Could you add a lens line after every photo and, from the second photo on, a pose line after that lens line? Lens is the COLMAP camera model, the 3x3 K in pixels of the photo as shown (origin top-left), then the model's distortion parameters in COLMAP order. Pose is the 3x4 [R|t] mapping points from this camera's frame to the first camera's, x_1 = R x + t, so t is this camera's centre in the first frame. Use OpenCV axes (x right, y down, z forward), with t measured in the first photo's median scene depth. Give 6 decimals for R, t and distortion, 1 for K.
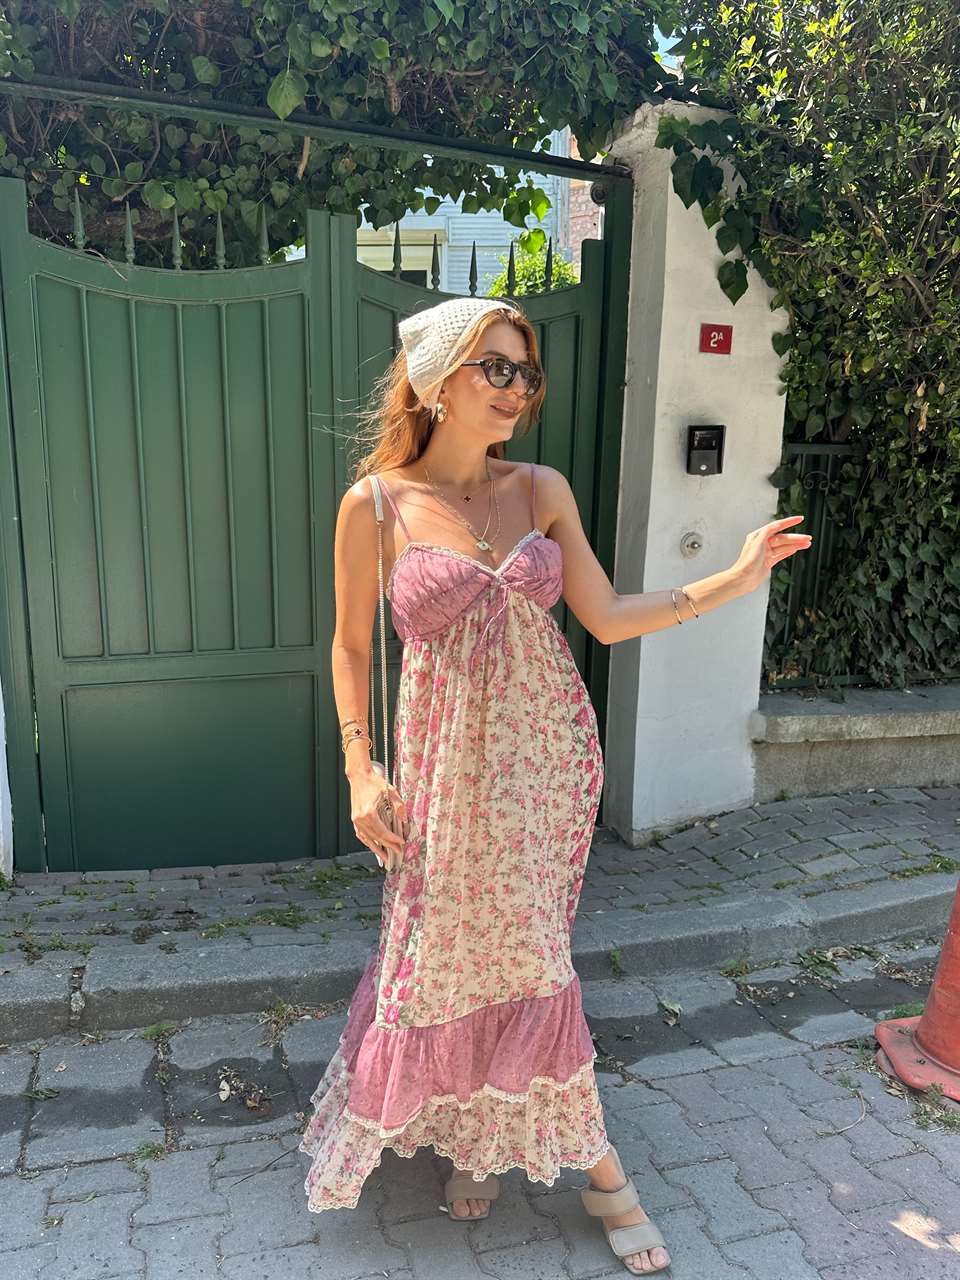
lens RADIAL K [[884.2, 0, 477.3], [0, 884.2, 641.6], [0, 0, 1]] dist [0.019336, -0.005696]
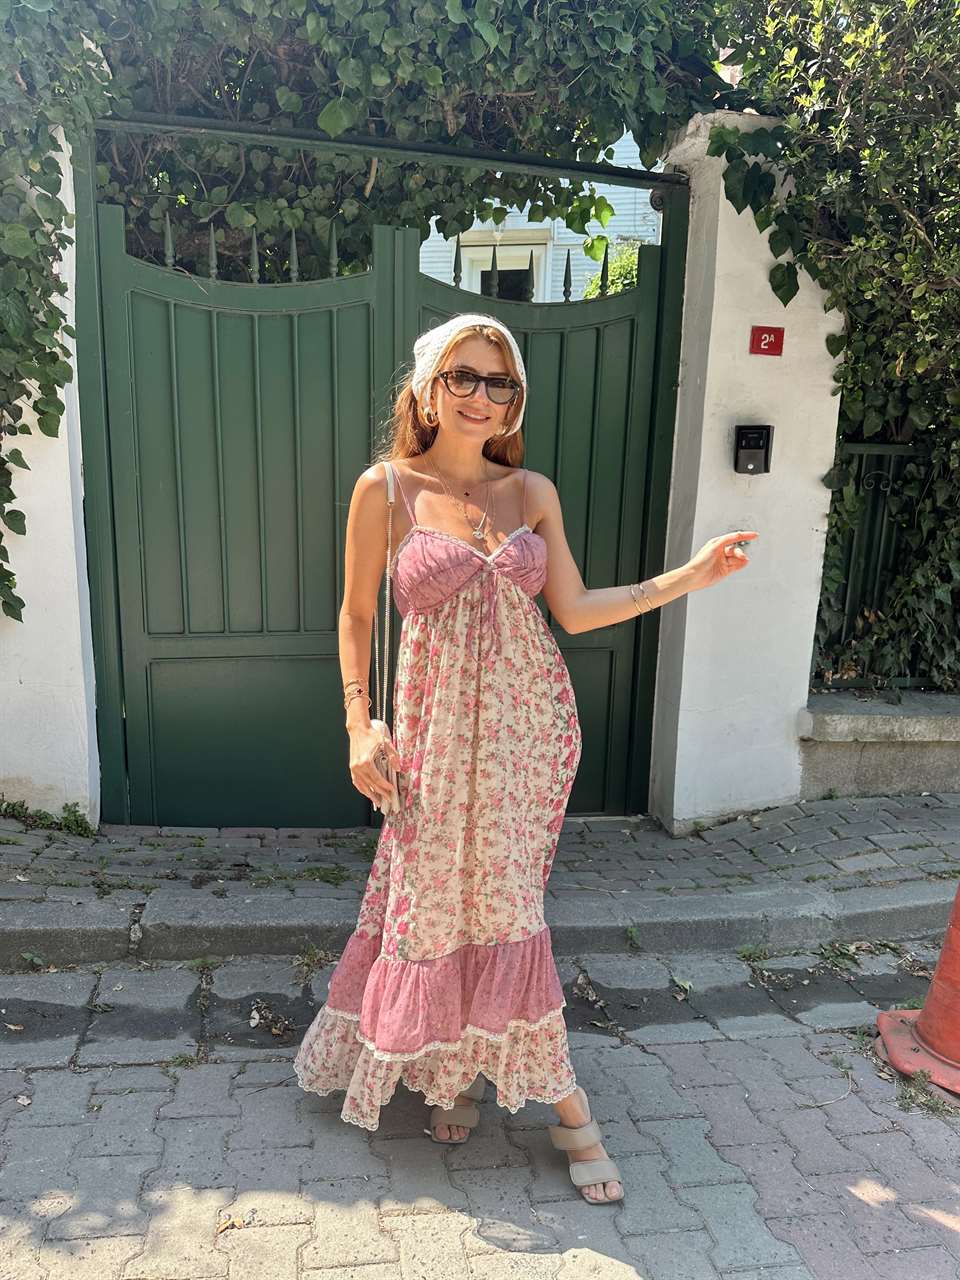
lens RADIAL K [[885.2, 0, 486.2], [0, 885.2, 640.9], [0, 0, 1]] dist [0.020368, -0.002010]
pose [[0.992686, 0.031239, -0.116615, 0.086075], [-0.030846, 0.999511, 0.005174, 0.008772], [0.116719, -0.001539, 0.993164, -0.057599]]
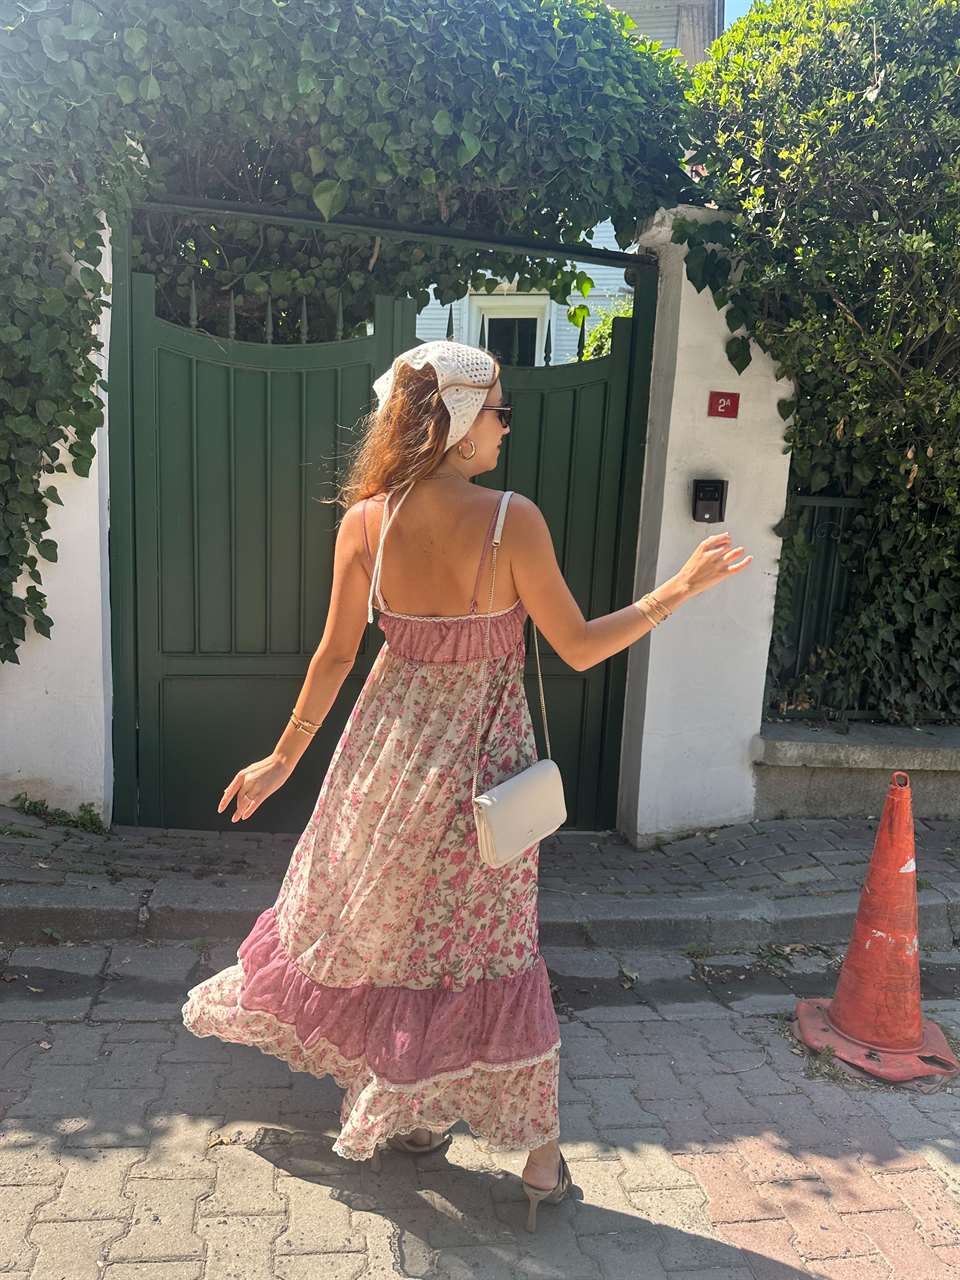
lens RADIAL K [[884.3, 0, 494.3], [0, 884.3, 643.8], [0, 0, 1]] dist [0.063309, -0.053234]
pose [[0.991834, 0.049973, -0.117337, 0.137498], [-0.053970, 0.998057, -0.031135, 0.020143], [0.115554, 0.037213, 0.992604, -0.178704]]
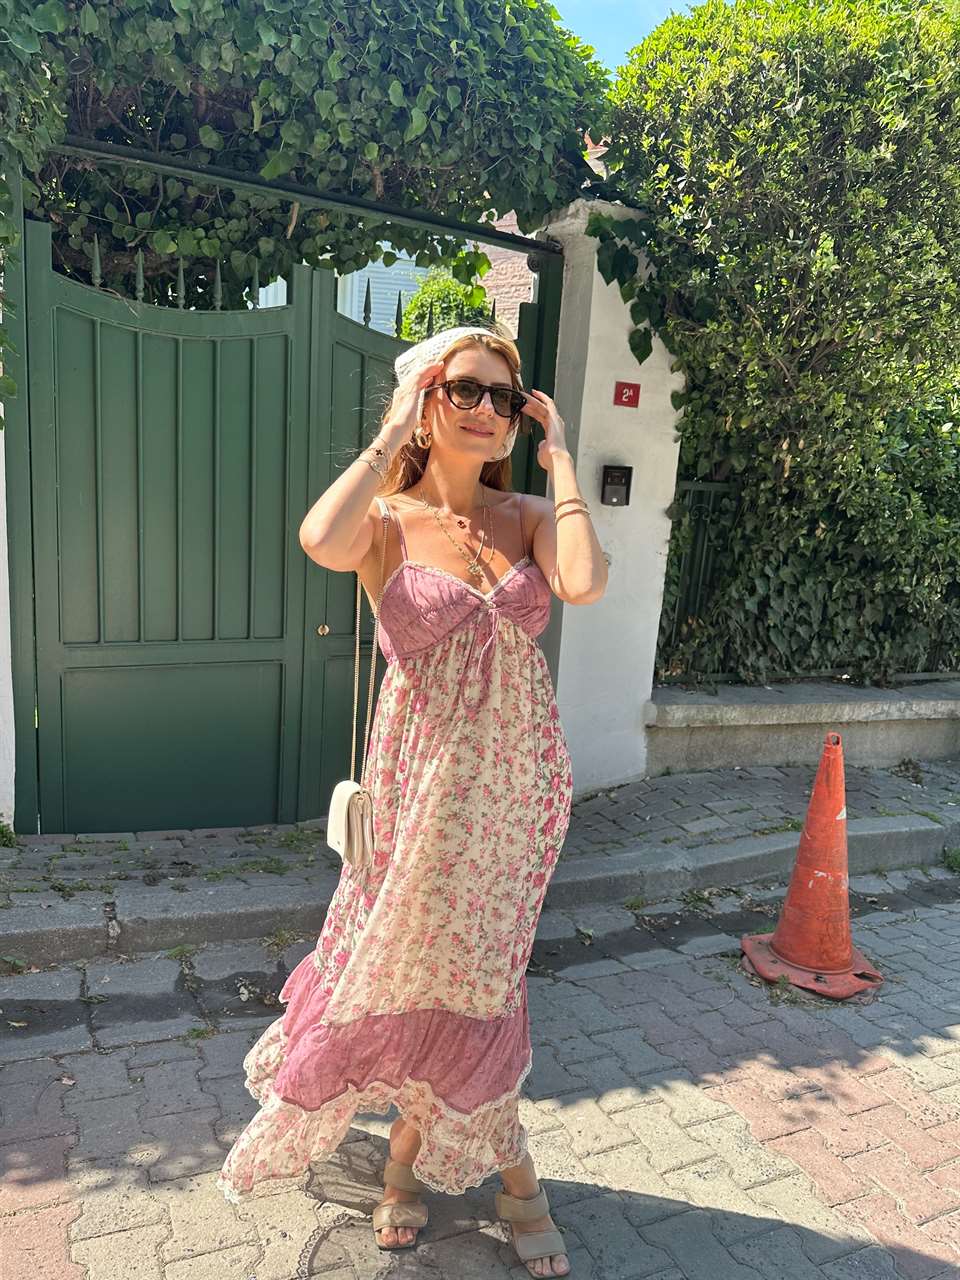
lens RADIAL K [[879.4, 0, 480.0], [0, 879.4, 640.0], [0, 0, 1]] dist [0.106874, -0.116321]
pose [[0.990161, 0.023652, 0.137923, -0.100073], [-0.023604, 0.999719, -0.001985, 0.003759], [-0.137931, -0.001290, 0.990441, -0.198769]]
